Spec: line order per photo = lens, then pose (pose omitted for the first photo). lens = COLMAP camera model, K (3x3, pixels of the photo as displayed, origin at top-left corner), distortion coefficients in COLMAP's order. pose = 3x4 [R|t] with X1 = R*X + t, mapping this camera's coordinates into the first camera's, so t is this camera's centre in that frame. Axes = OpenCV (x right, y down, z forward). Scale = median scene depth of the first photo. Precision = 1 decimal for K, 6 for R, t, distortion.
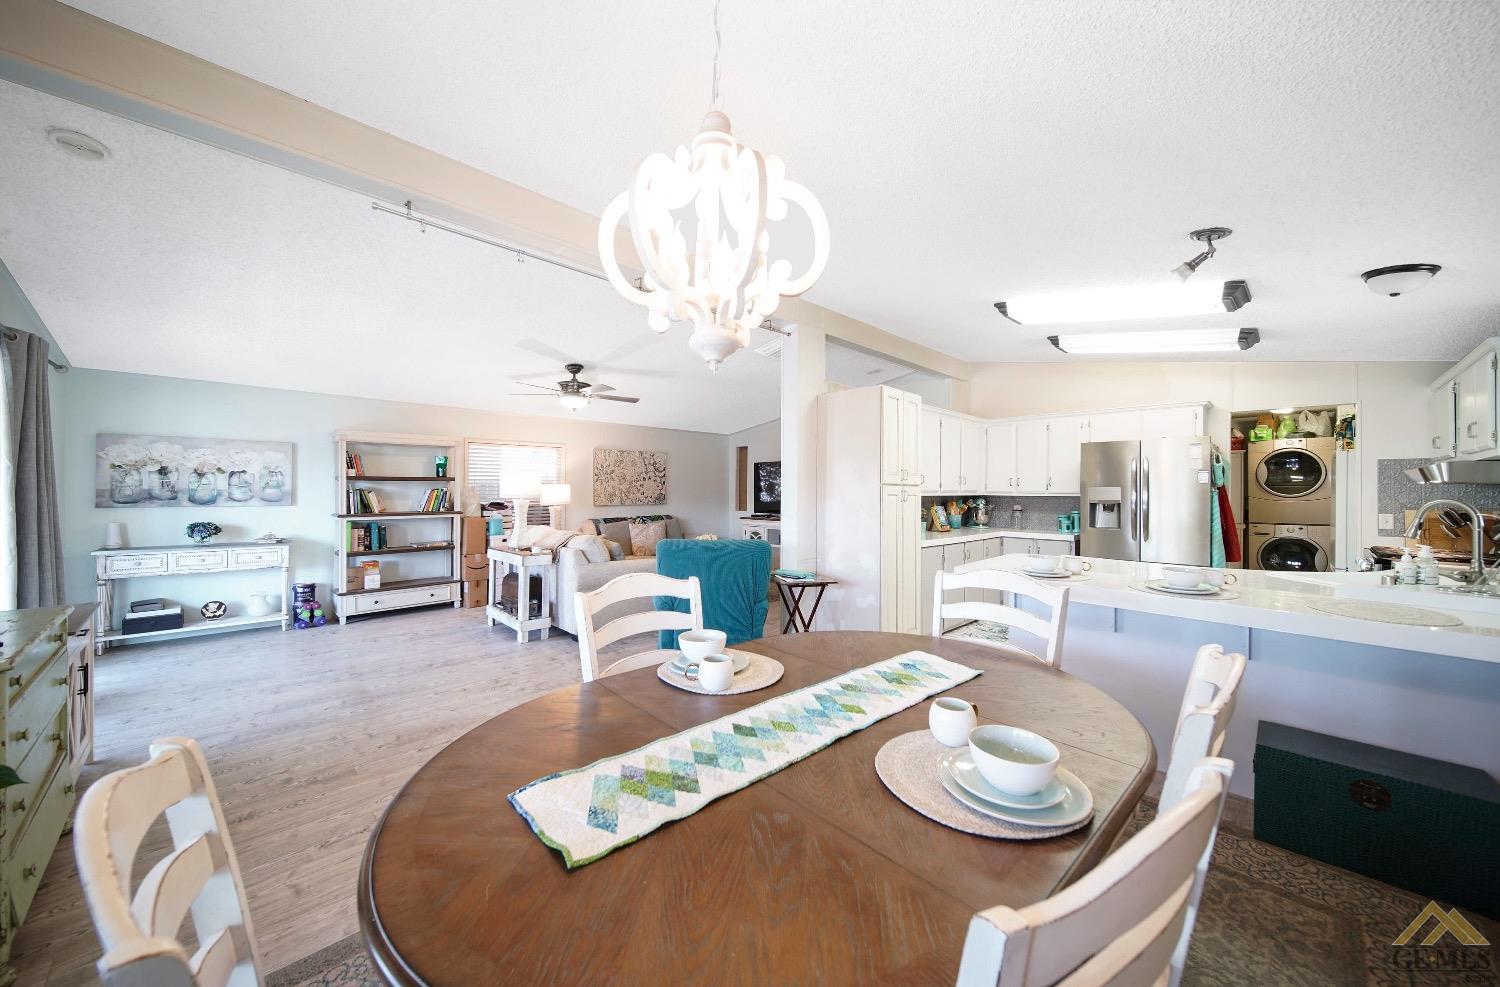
lens RADIAL K [[528.9, 0, 750.0], [0, 528.9, 490.0], [0, 0, 1]] dist [-0.000942, -0.000256]
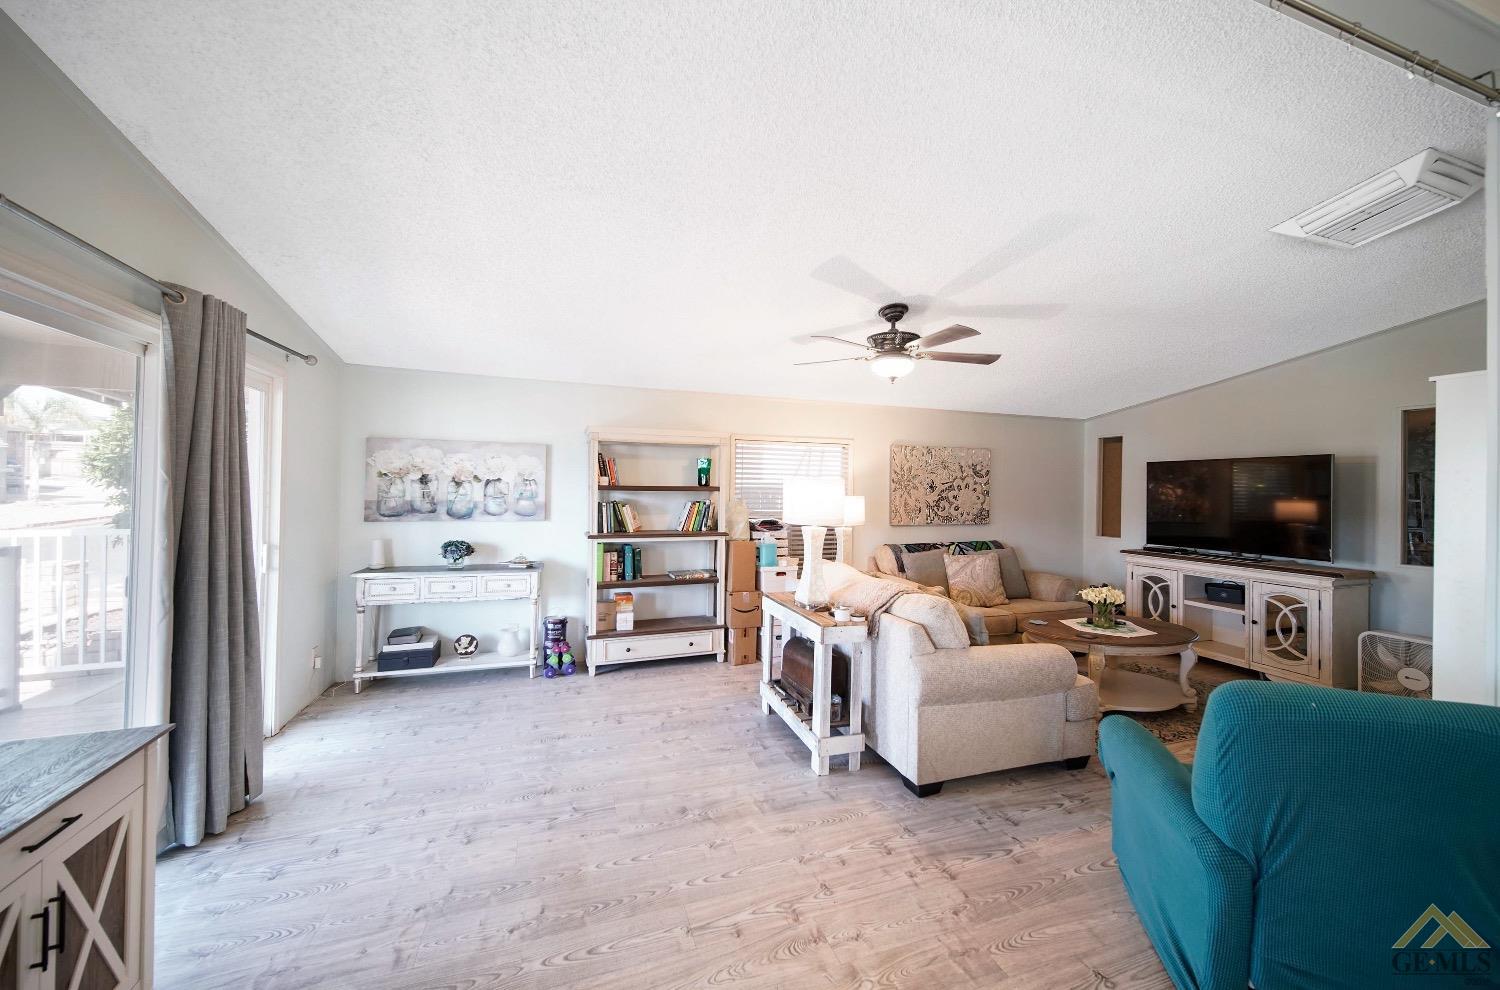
lens RADIAL K [[549.0, 0, 751.5], [0, 549.0, 486.0], [0, 0, 1]] dist [0.009501, -0.000094]
pose [[0.903643, 0.007676, -0.428218, -0.214237], [-0.011942, 0.999902, -0.007278, -0.022481], [0.428120, 0.011691, 0.903646, 0.367725]]
